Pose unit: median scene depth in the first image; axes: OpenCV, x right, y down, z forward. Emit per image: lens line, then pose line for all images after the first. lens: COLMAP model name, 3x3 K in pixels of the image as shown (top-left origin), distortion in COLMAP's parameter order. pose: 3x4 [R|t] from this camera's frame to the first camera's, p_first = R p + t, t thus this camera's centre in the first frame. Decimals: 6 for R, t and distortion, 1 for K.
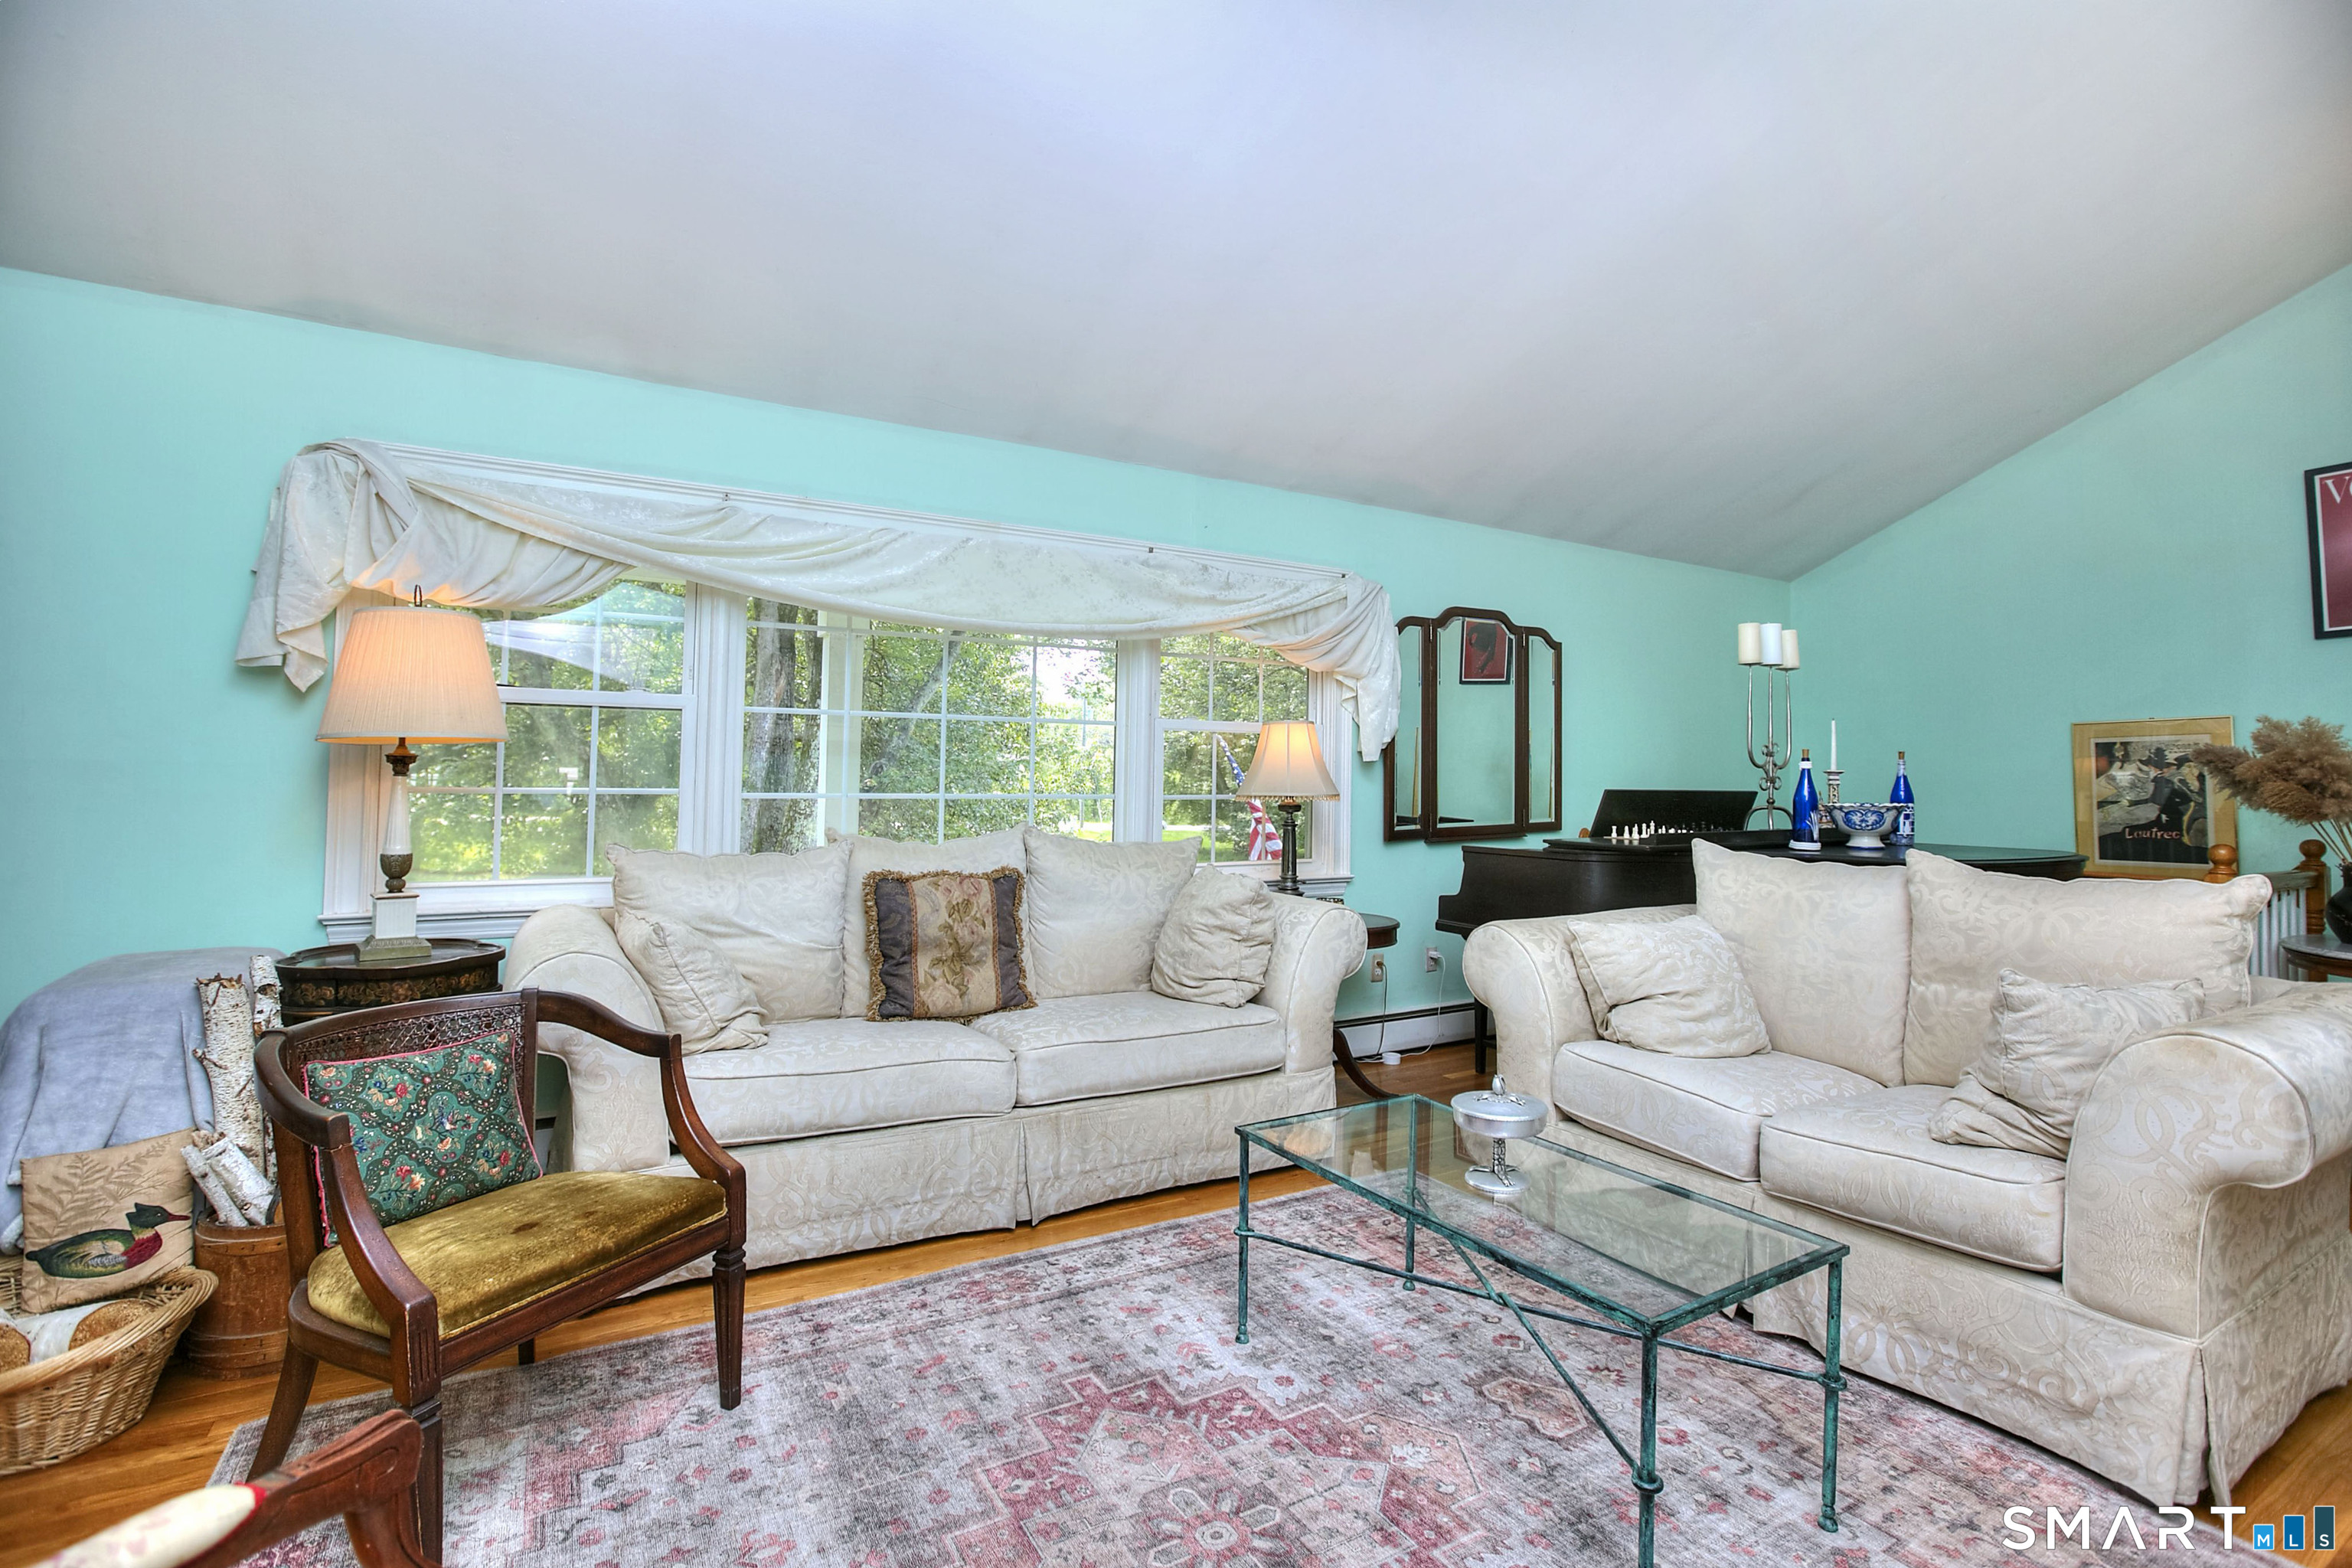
lens RADIAL K [[1090.2, 0, 1179.6], [0, 1090.2, 791.8], [0, 0, 1]] dist [-0.031744, 0.011551]
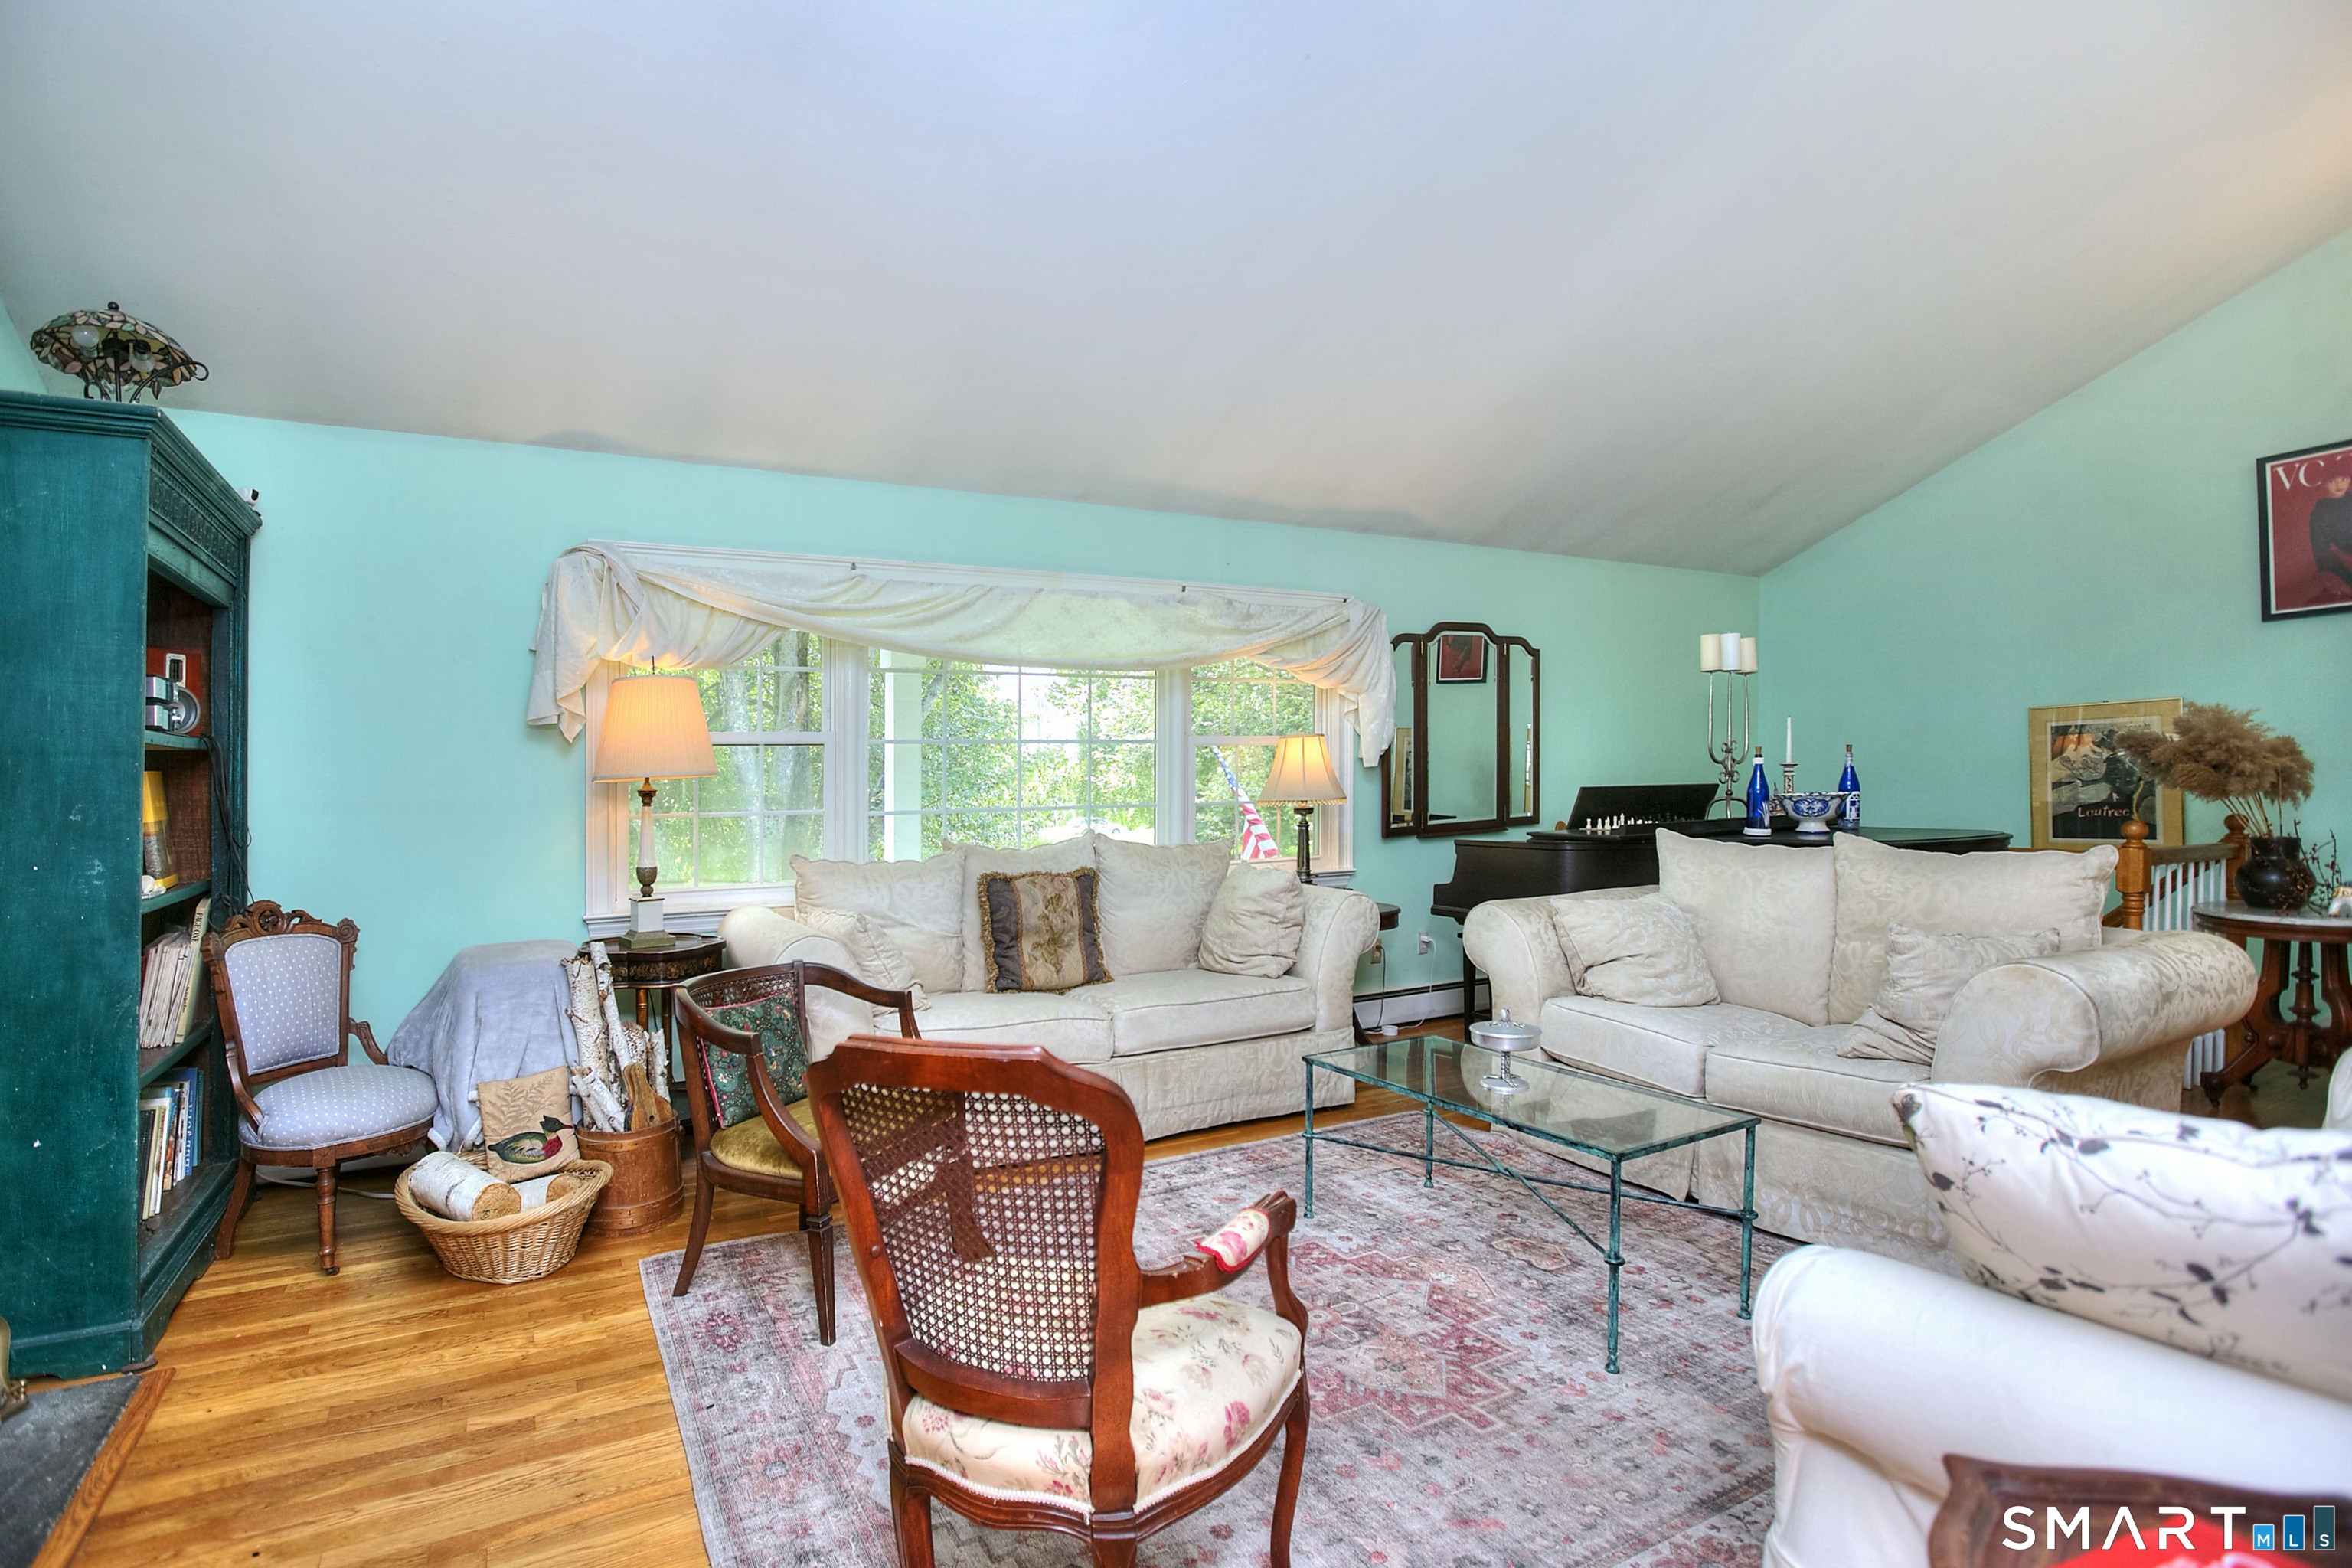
lens RADIAL K [[1090.2, 0, 1144.9], [0, 1090.2, 878.6], [0, 0, 1]] dist [-0.031744, 0.011551]
pose [[0.999601, -0.027361, -0.006972, -0.098815], [0.027809, 0.996775, 0.075271, -0.007686], [0.004890, -0.075435, 0.997139, -0.237713]]
